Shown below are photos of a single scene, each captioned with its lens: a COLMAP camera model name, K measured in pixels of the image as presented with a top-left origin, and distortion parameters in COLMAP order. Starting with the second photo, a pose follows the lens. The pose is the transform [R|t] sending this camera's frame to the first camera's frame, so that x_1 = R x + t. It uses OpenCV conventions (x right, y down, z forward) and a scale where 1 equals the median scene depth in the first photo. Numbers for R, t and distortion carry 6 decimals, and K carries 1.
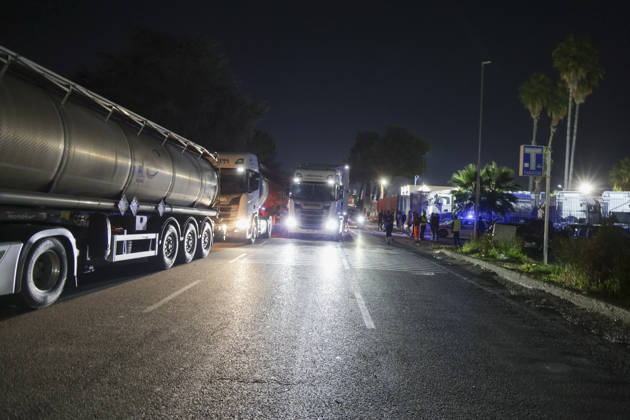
lens RADIAL K [[489.6, 0, 312.6], [0, 489.6, 199.4], [0, 0, 1]] dist [-0.062860, 0.003750]
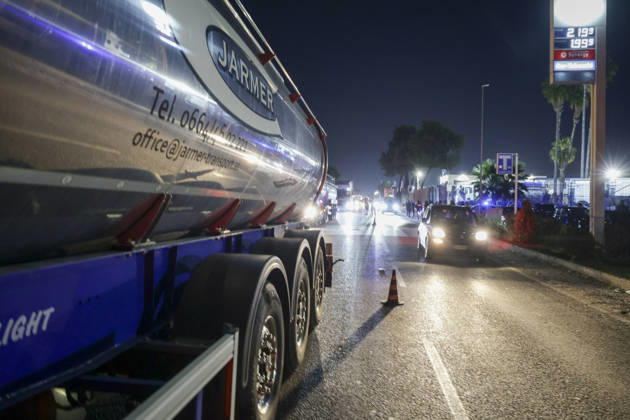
lens RADIAL K [[464.2, 0, 315.0], [0, 464.2, 210.0], [0, 0, 1]] dist [-0.066080, 0.006108]
pose [[0.995996, -0.027211, -0.085155, -0.002374], [0.030455, 0.998850, 0.037025, -0.002372], [0.084050, -0.039470, 0.995680, -0.134318]]
